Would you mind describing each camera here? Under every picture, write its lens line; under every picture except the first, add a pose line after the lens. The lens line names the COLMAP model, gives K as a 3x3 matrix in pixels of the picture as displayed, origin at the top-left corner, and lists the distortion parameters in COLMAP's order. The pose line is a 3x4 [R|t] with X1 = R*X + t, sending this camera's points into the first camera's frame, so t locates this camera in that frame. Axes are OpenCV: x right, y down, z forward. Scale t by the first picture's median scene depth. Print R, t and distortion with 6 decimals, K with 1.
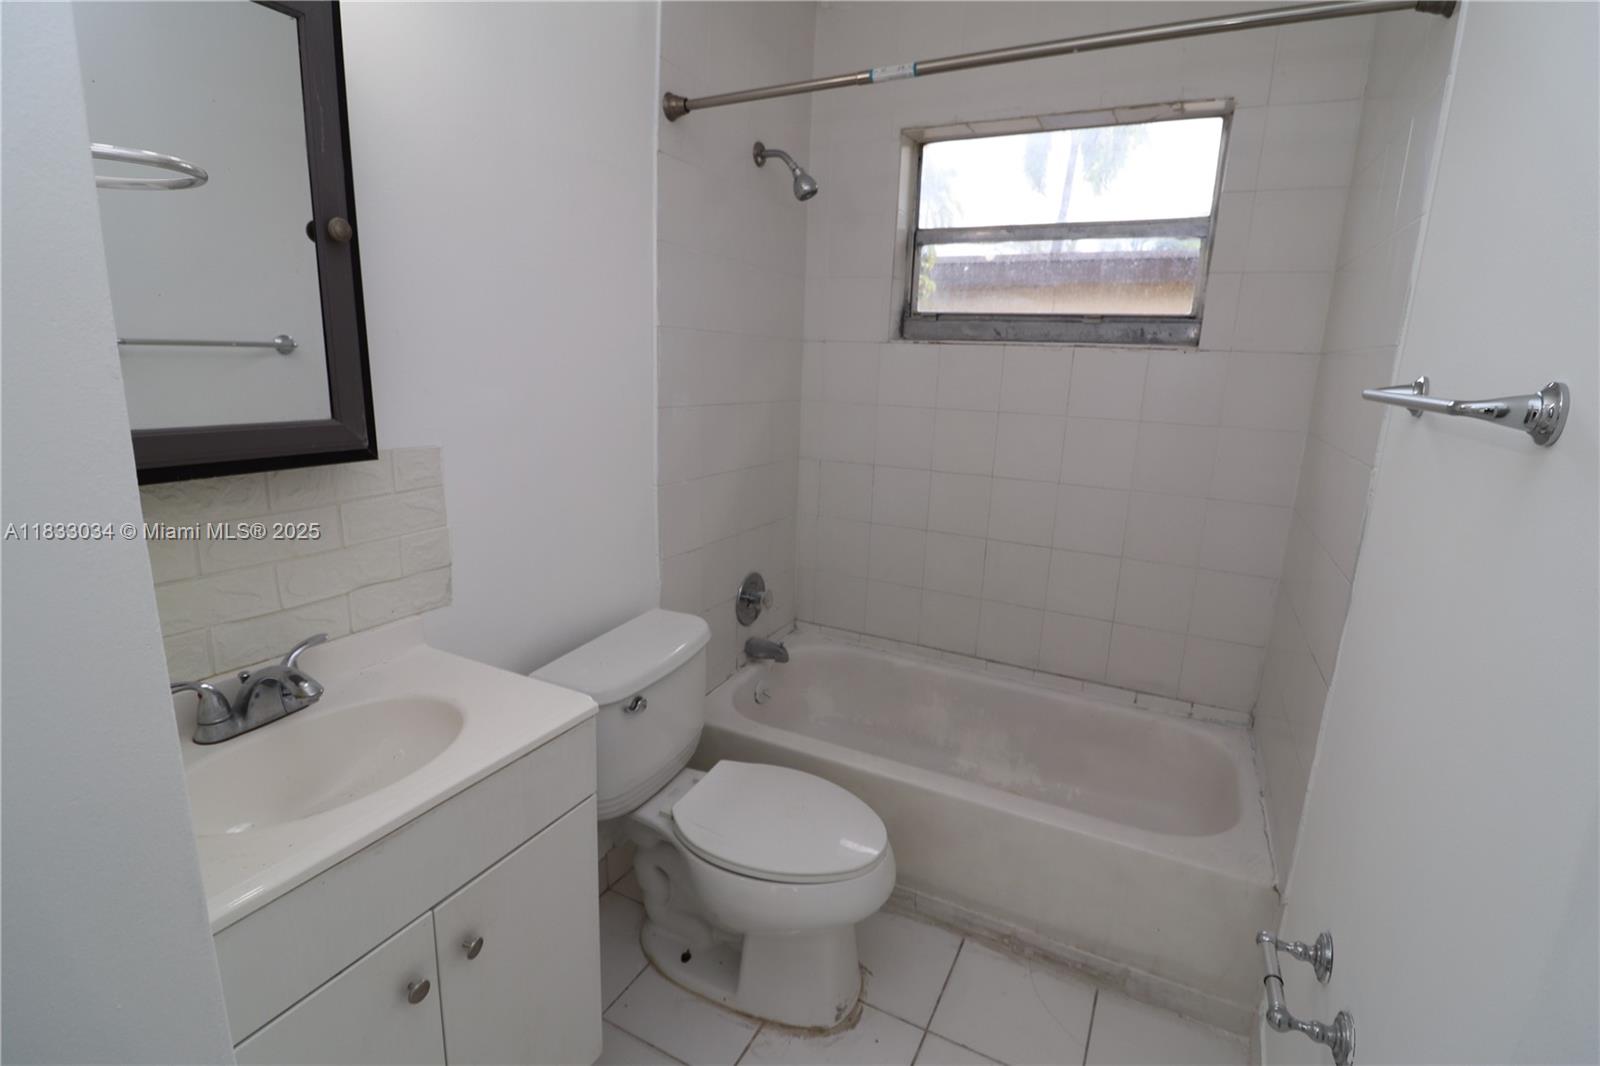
lens RADIAL K [[740.7, 0, 810.1], [0, 740.7, 523.2], [0, 0, 1]] dist [-0.000823, -0.012483]
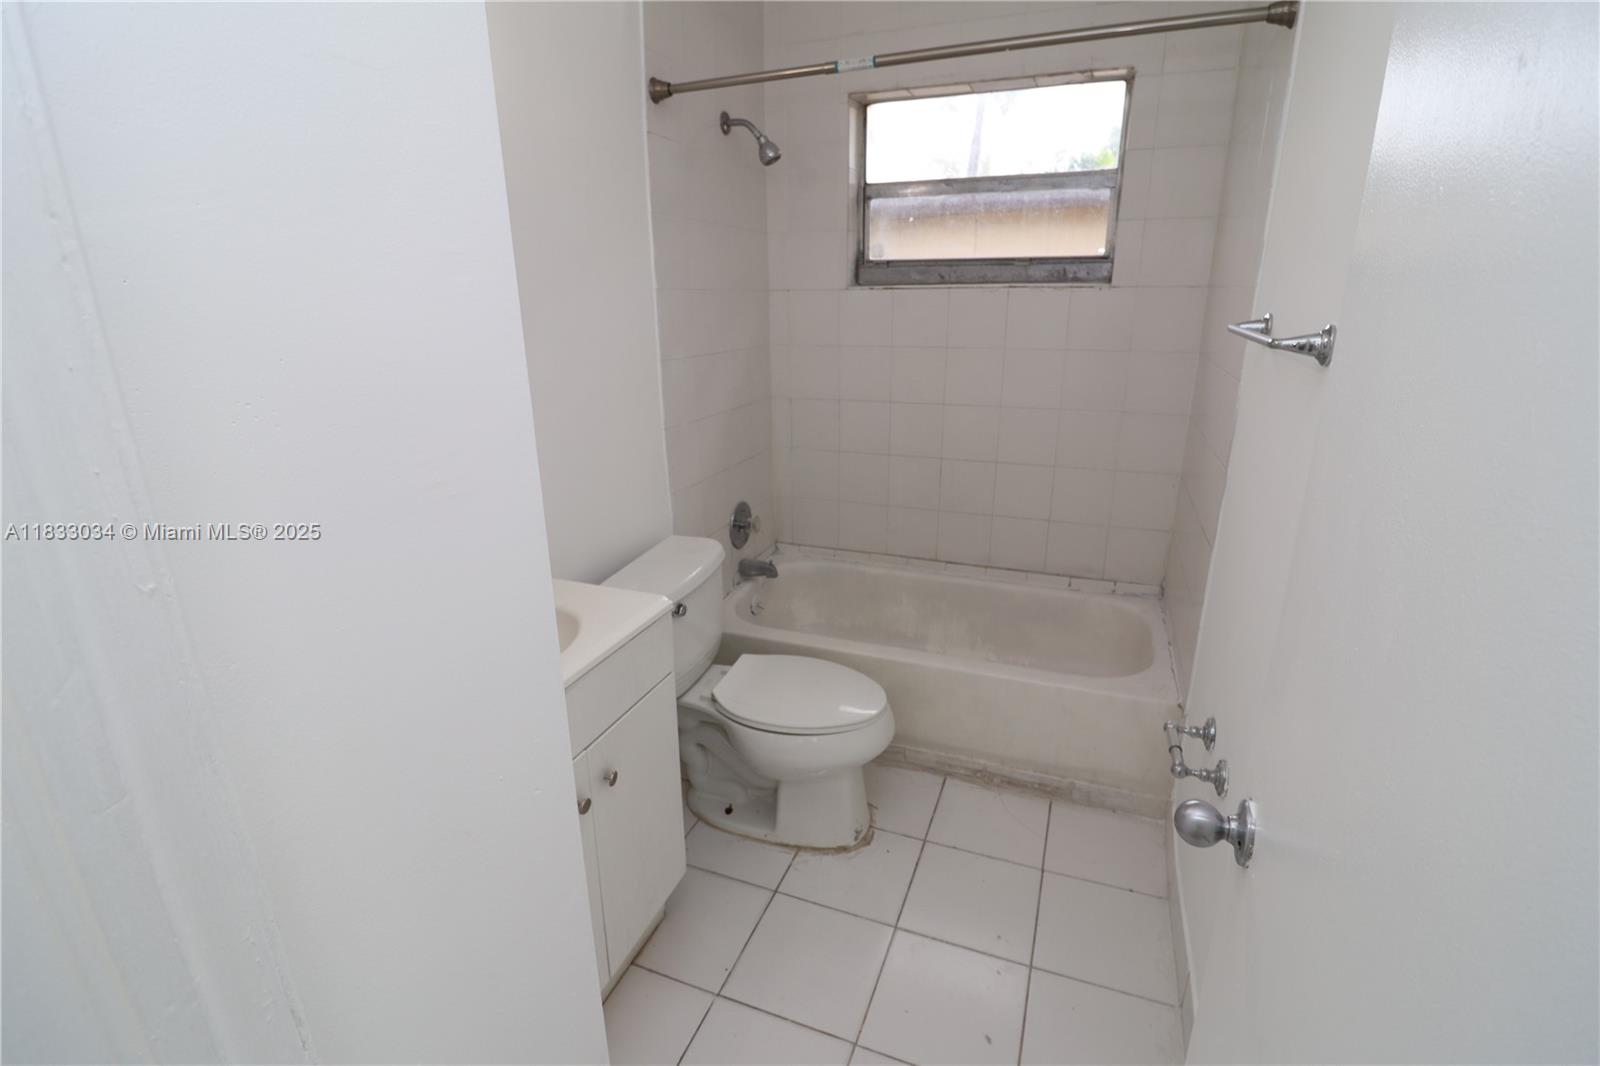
lens RADIAL K [[740.7, 0, 809.6], [0, 740.7, 524.2], [0, 0, 1]] dist [-0.000823, -0.012483]
pose [[0.993635, -0.073793, 0.085118, -0.102959], [0.066003, 0.993665, 0.090954, 0.006085], [-0.091290, -0.084757, 0.992211, -0.201284]]
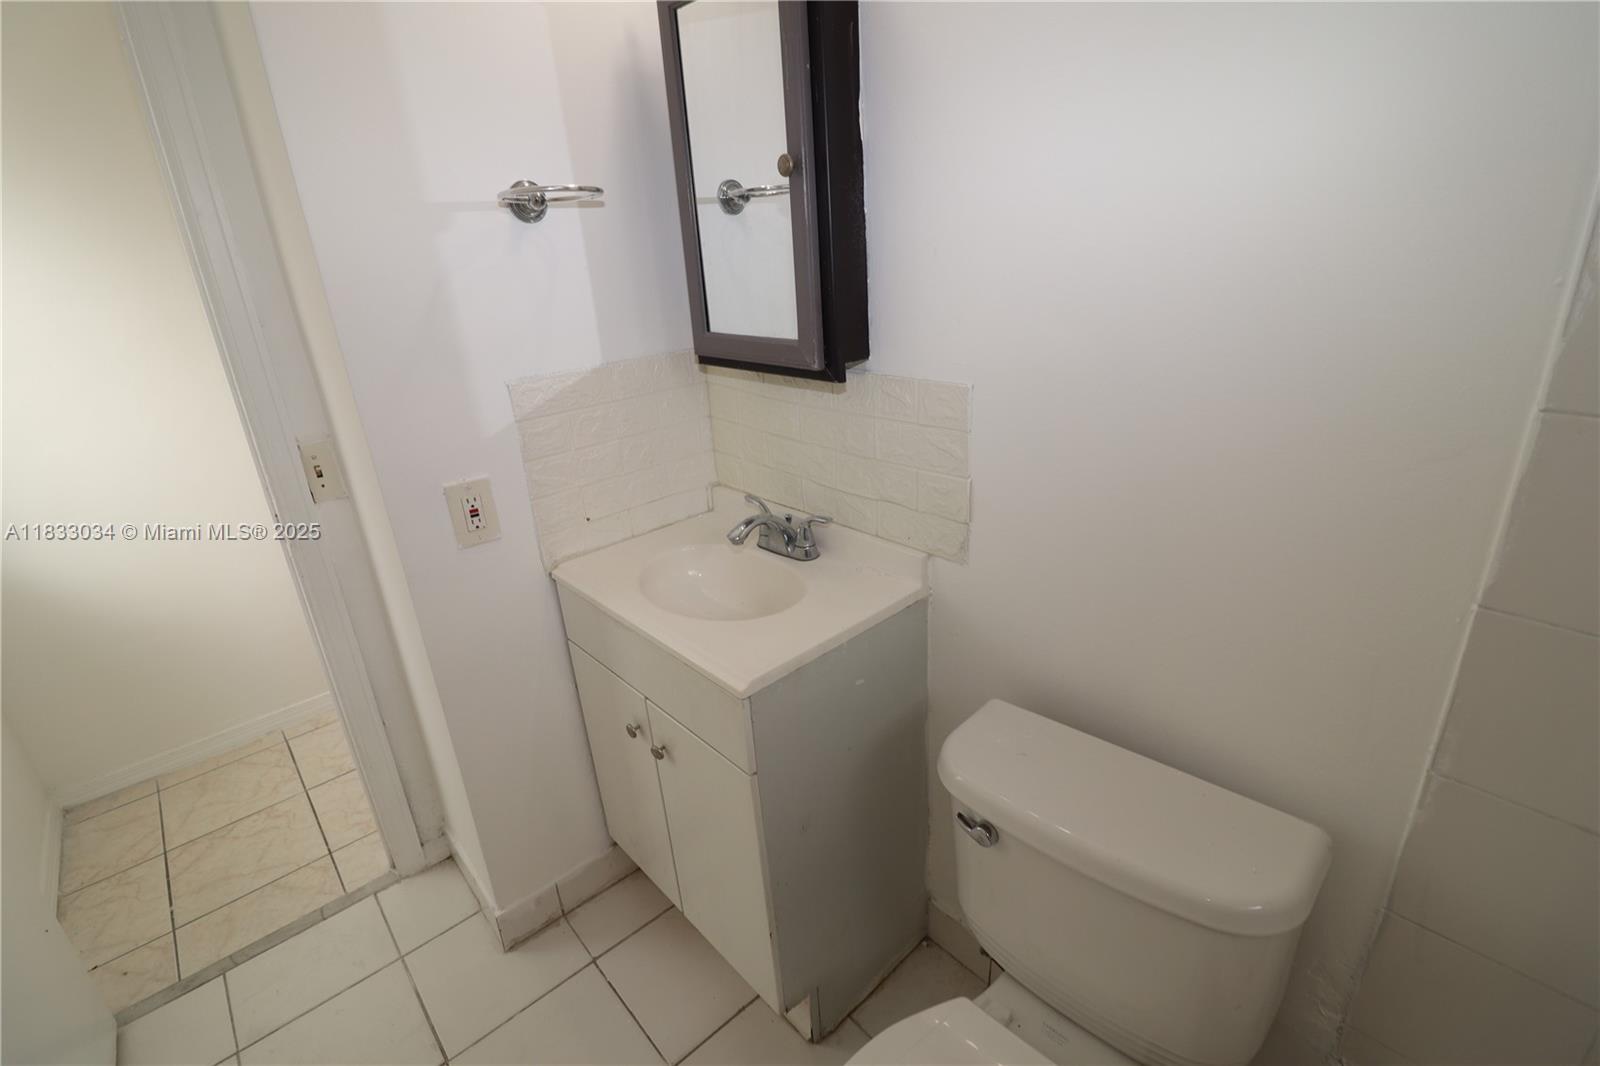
lens RADIAL K [[740.7, 0, 801.2], [0, 740.7, 519.1], [0, 0, 1]] dist [-0.000823, -0.012483]
pose [[-0.371517, 0.305127, -0.876854, 0.283331], [-0.159164, 0.909538, 0.383937, -0.206675], [0.914681, 0.282202, -0.289344, 0.883220]]
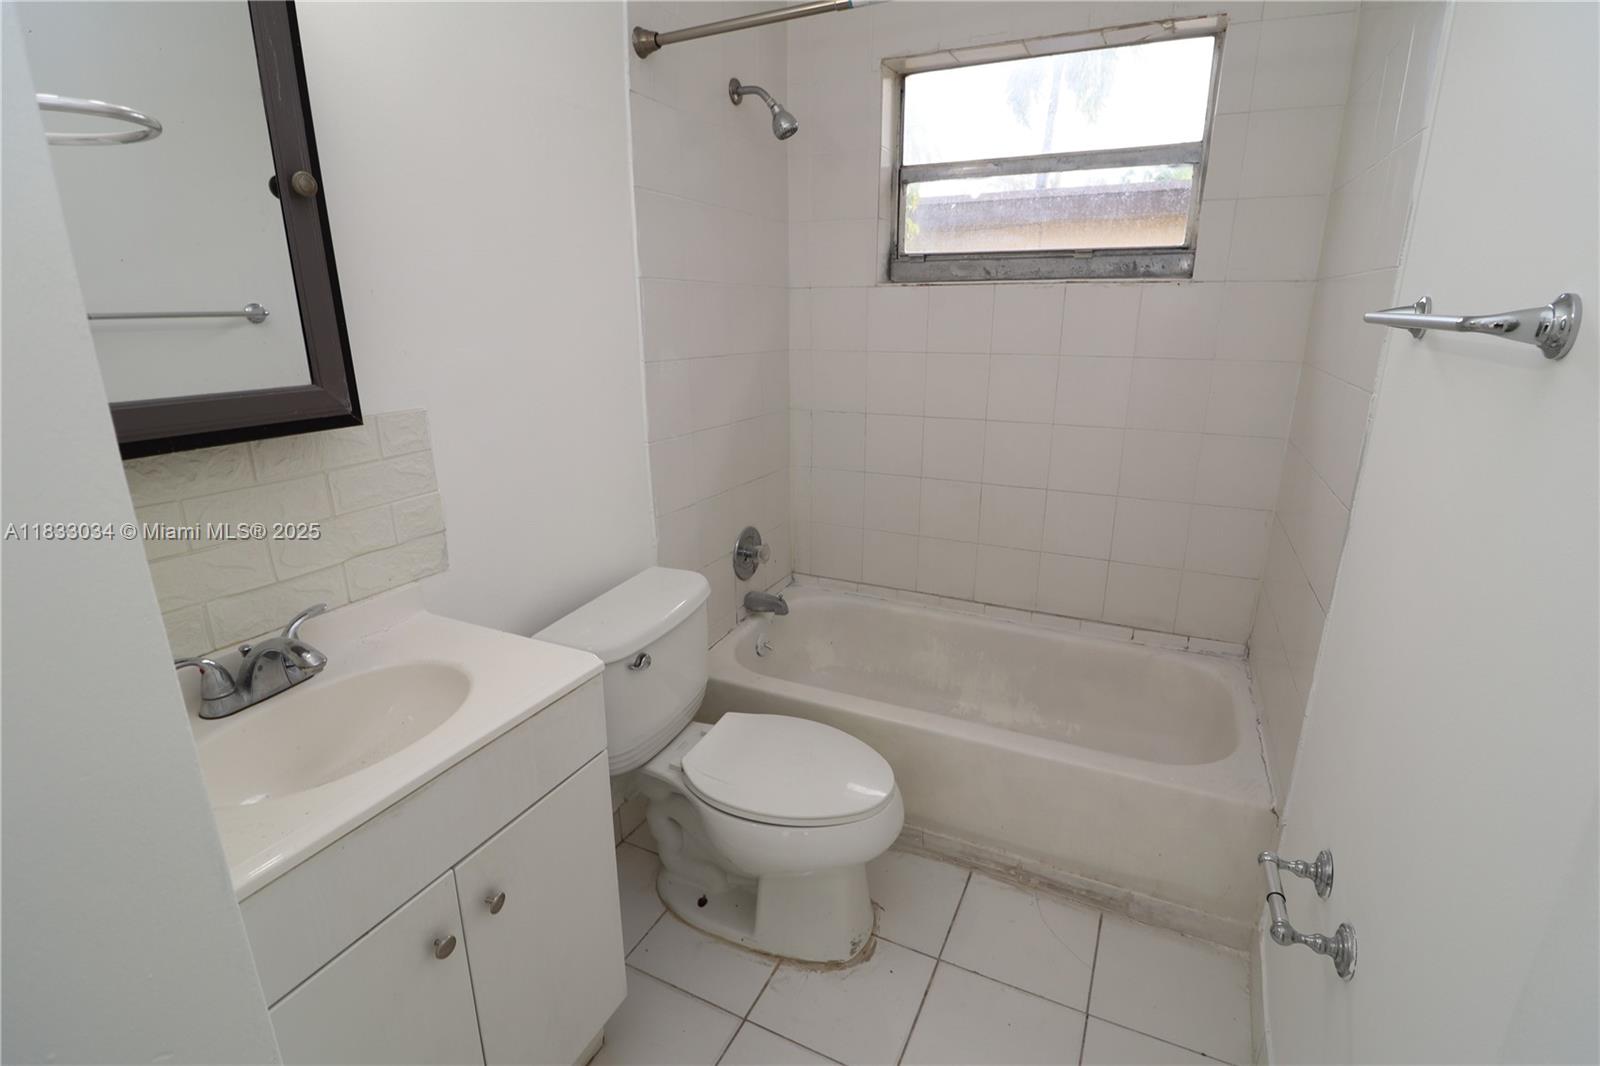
lens RADIAL K [[740.7, 0, 810.0], [0, 740.7, 526.3], [0, 0, 1]] dist [-0.000823, -0.012483]
pose [[0.999055, -0.042187, 0.010469, -0.007335], [0.041407, 0.996959, 0.066012, 0.004909], [-0.013222, -0.065516, 0.997764, 0.006858]]
